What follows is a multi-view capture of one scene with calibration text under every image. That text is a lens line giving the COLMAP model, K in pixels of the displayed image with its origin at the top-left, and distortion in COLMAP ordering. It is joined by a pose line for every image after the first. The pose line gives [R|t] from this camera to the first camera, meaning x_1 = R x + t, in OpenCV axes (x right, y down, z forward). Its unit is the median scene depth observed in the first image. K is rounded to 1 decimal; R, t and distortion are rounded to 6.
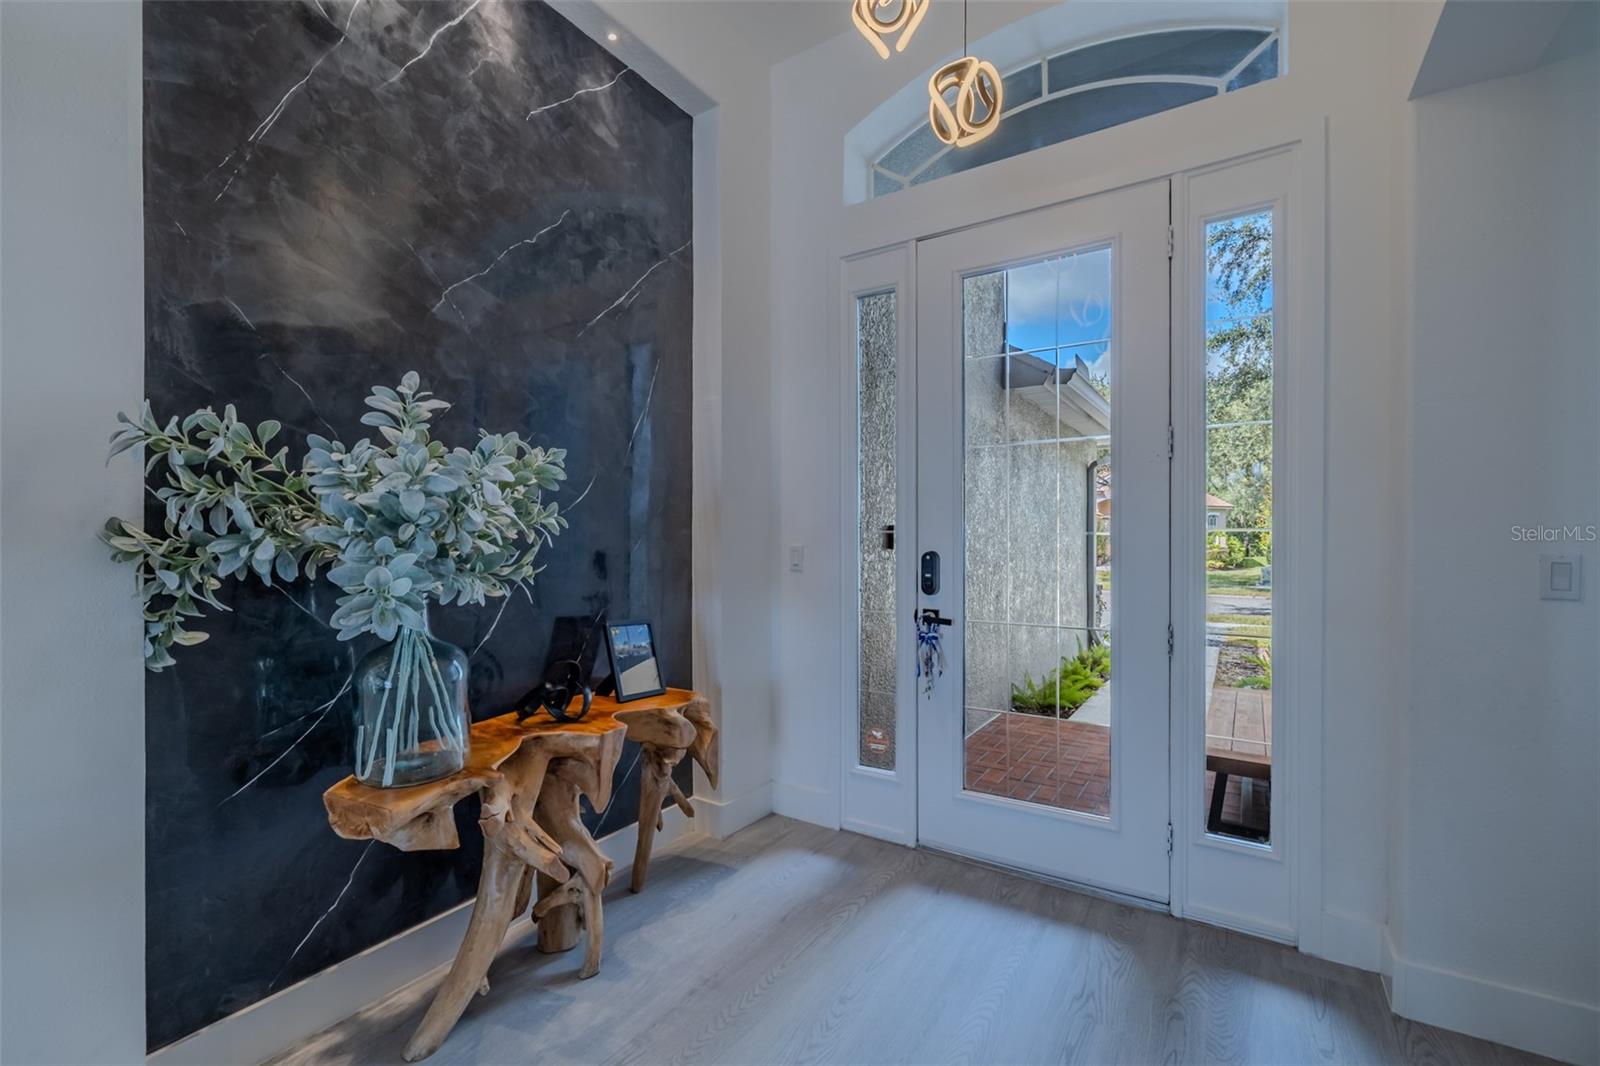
lens RADIAL K [[689.3, 0, 800.2], [0, 689.3, 538.3], [0, 0, 1]] dist [-0.003305, -0.000504]
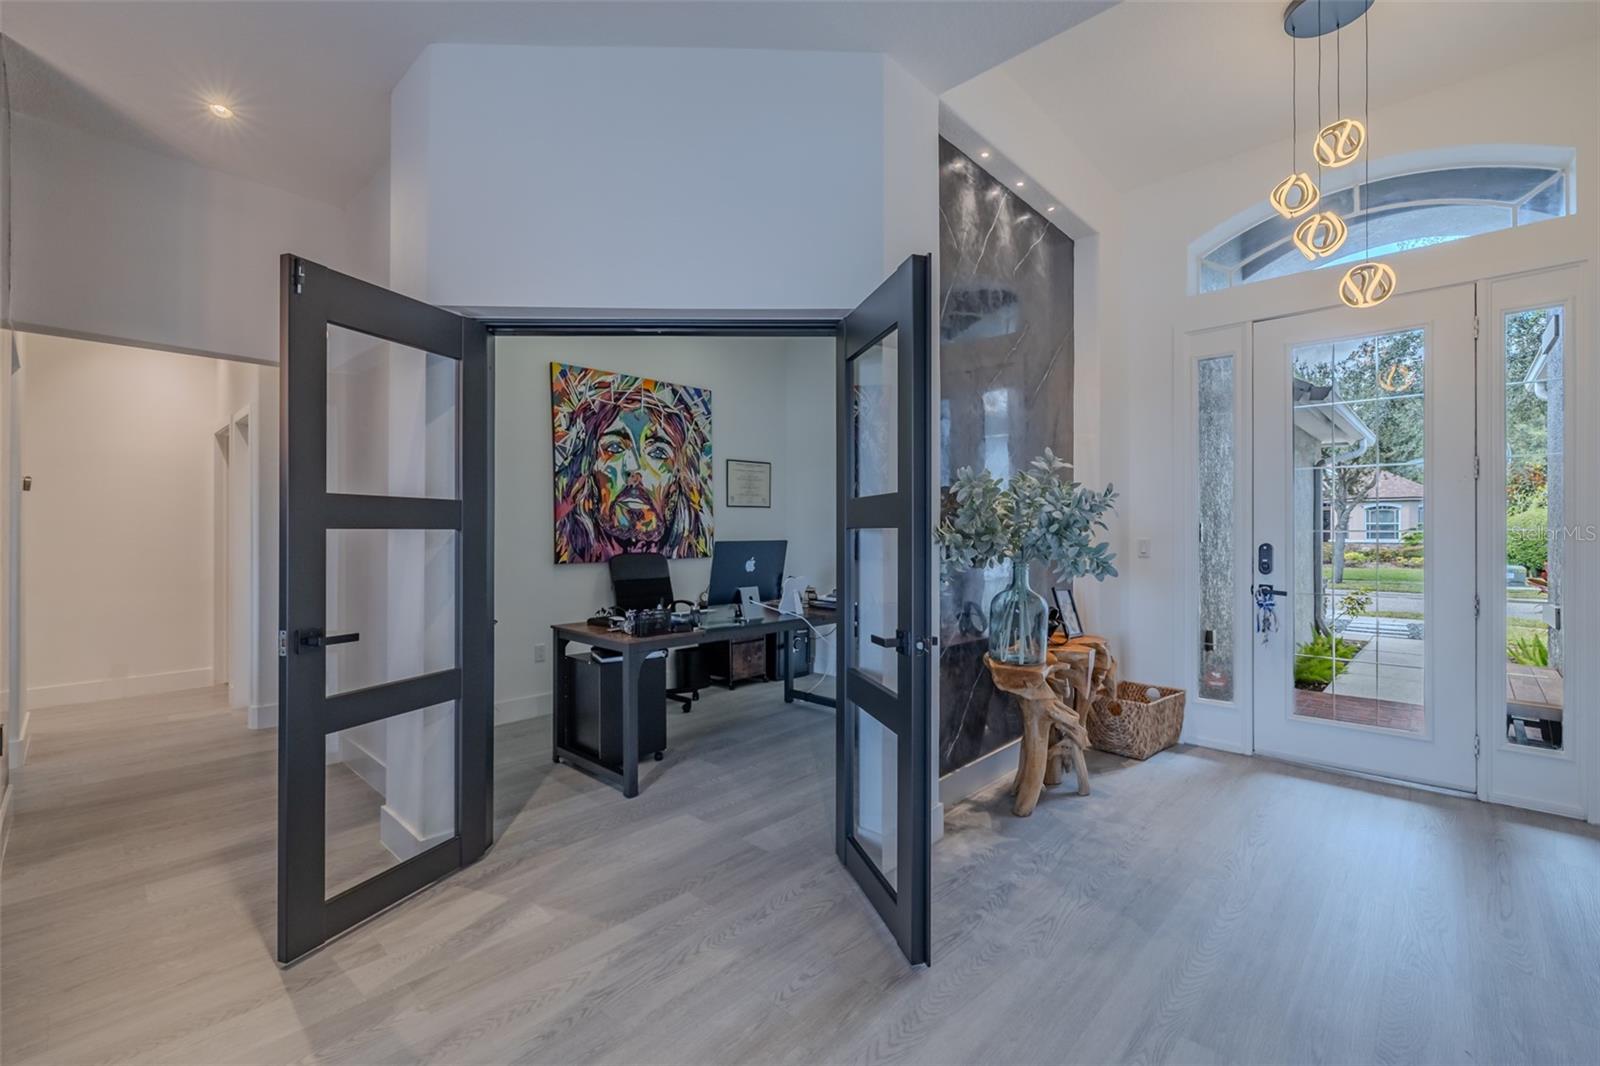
lens RADIAL K [[689.3, 0, 799.4], [0, 689.3, 527.3], [0, 0, 1]] dist [-0.003305, -0.000504]
pose [[0.981532, 0.001091, -0.191297, -0.480918], [-0.002369, 0.999976, -0.006450, -0.002141], [0.191285, 0.006784, 0.981511, -0.563189]]
